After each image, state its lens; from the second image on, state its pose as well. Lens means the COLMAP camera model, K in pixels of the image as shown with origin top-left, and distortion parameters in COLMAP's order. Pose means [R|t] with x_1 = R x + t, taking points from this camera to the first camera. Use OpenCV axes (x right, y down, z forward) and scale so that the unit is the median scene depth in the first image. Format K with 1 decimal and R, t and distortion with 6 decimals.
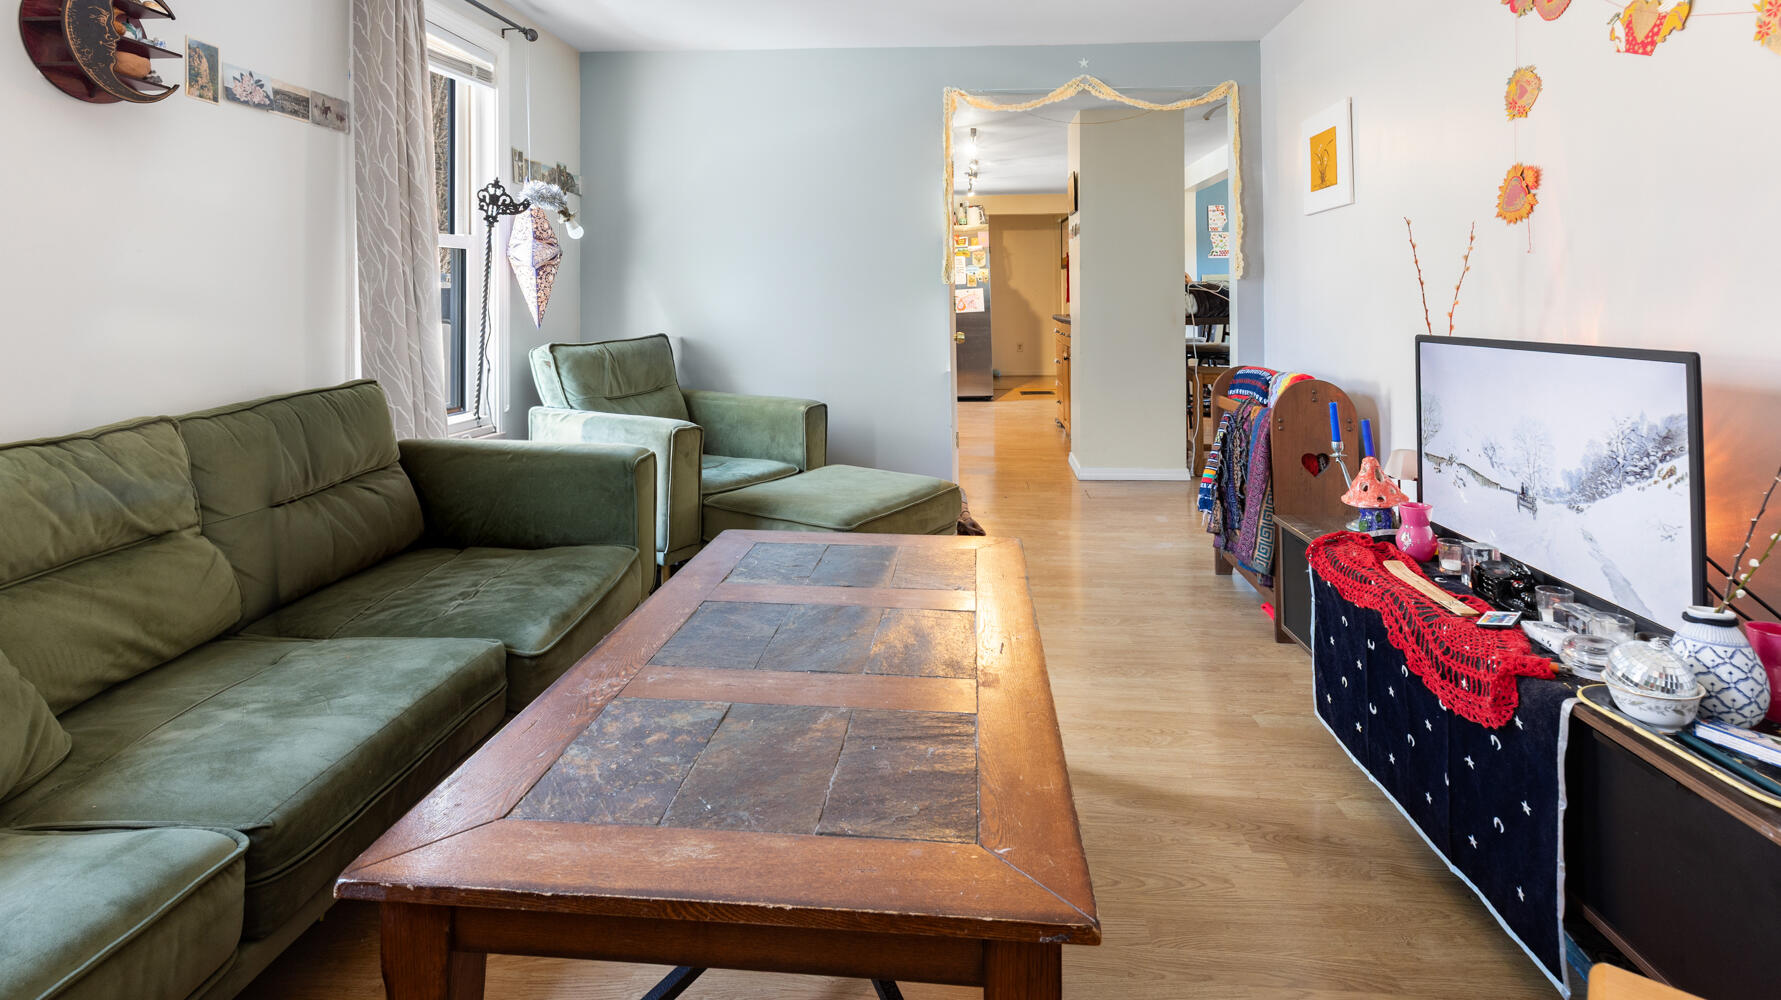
lens RADIAL K [[878.2, 0, 890.5], [0, 878.2, 500.0], [0, 0, 1]] dist [0.001854, 0.001118]
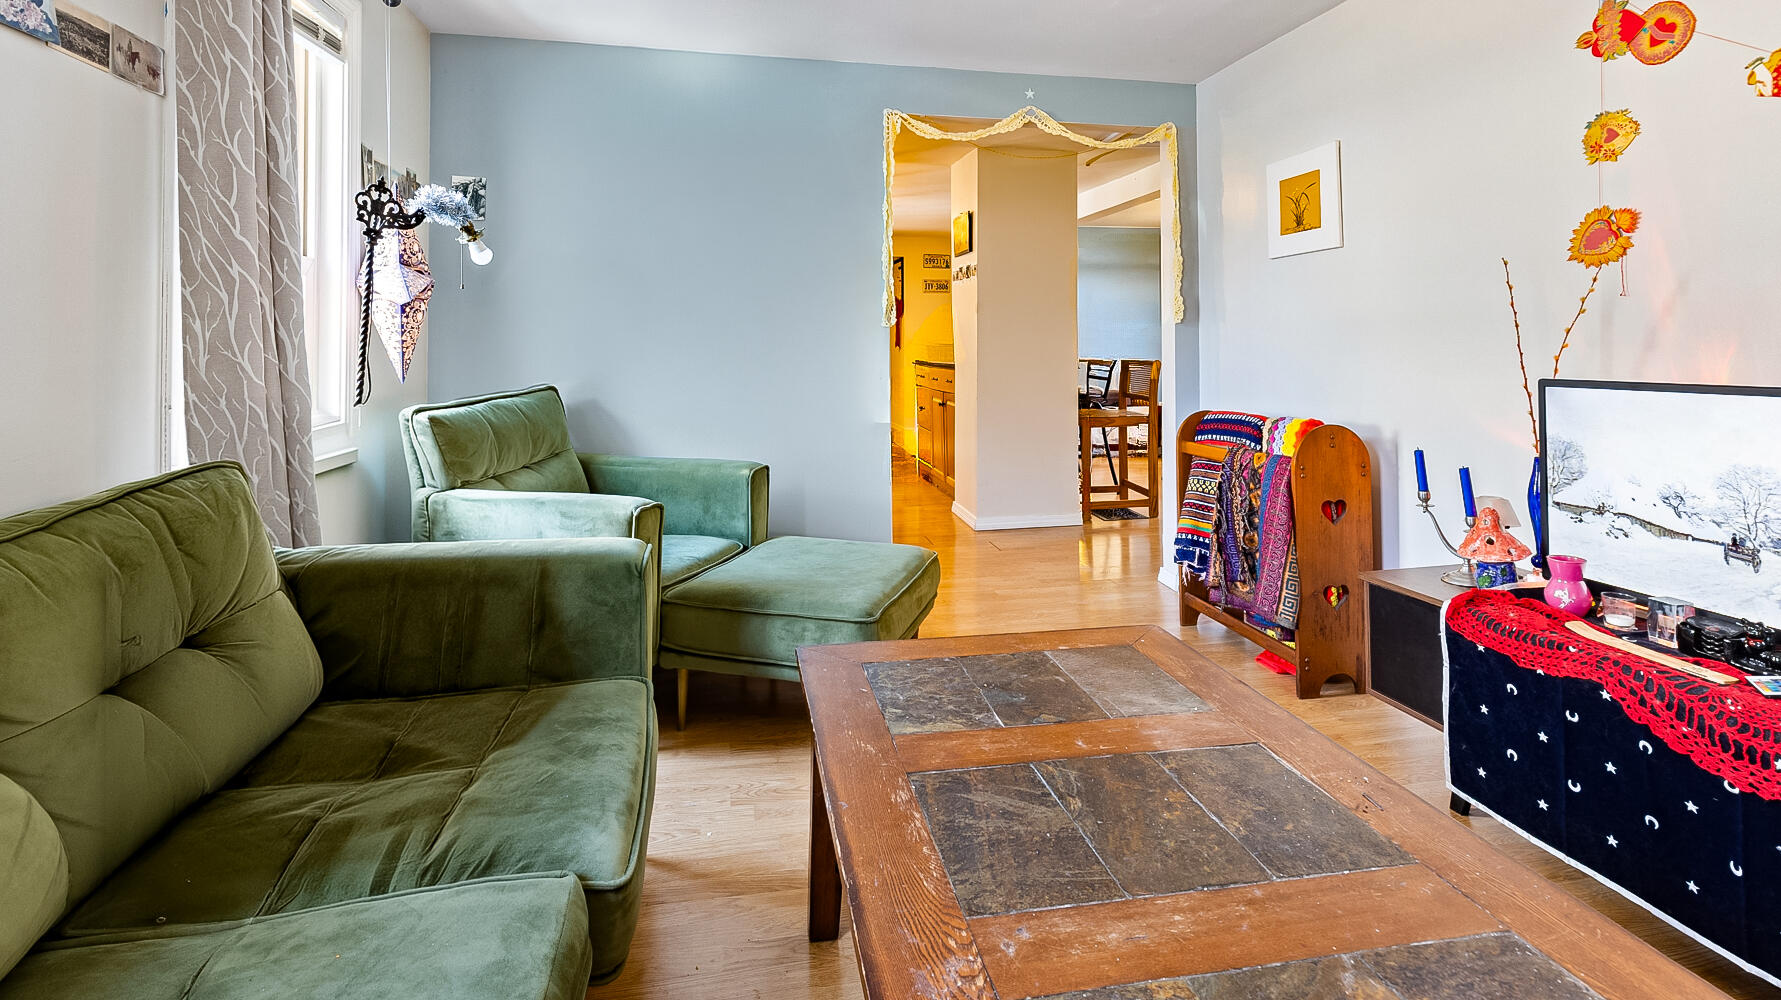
lens RADIAL K [[878.2, 0, 890.5], [0, 878.2, 500.0], [0, 0, 1]] dist [0.001854, 0.001118]
pose [[0.960862, -0.050143, 0.272451, -0.251752], [0.063181, 0.997228, -0.039290, -0.046527], [-0.269725, 0.054966, 0.961367, 0.202693]]
